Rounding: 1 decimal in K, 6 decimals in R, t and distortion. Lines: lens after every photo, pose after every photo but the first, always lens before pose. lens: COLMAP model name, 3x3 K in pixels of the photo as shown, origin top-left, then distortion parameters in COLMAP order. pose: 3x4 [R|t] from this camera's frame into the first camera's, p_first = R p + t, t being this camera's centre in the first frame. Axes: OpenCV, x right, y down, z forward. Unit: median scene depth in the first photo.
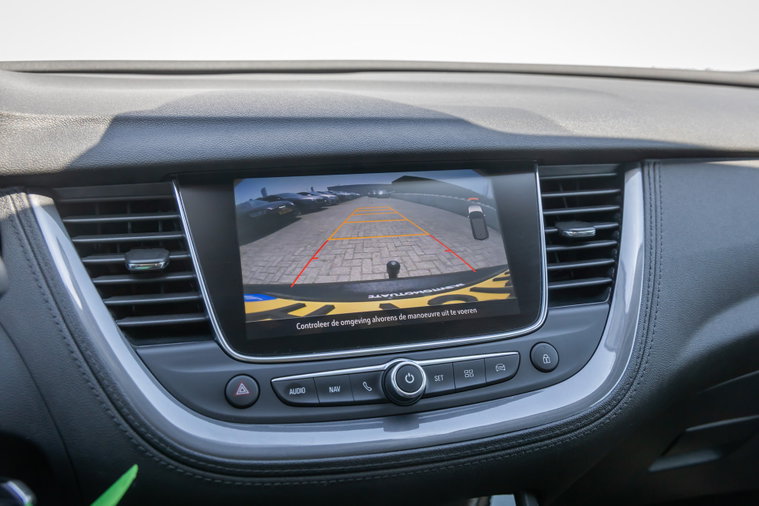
lens RADIAL K [[760.6, 0, 376.2], [0, 760.6, 245.0], [0, 0, 1]] dist [-0.005316, 0.000000]
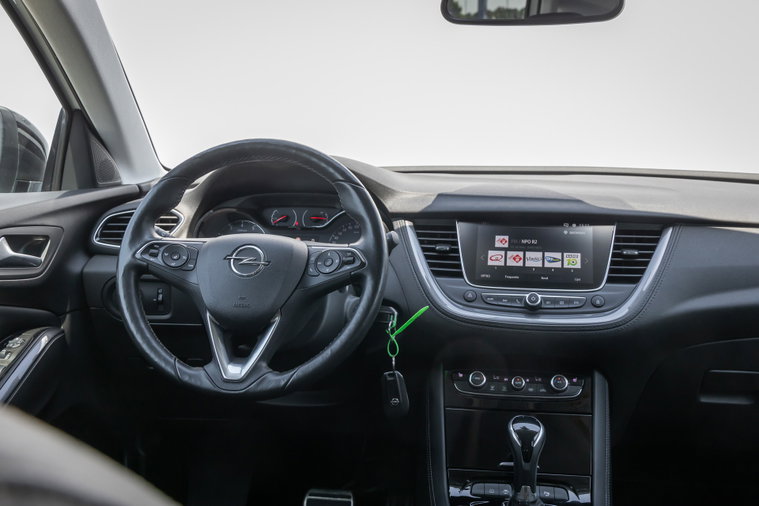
lens RADIAL K [[777.4, 0, 381.7], [0, 777.4, 256.2], [0, 0, 1]] dist [-0.011551, 0.000000]
pose [[0.902831, 0.071891, -0.423944, 0.665177], [-0.105032, 0.992930, -0.055299, 0.224057], [0.416971, 0.094453, 0.903999, -1.558461]]
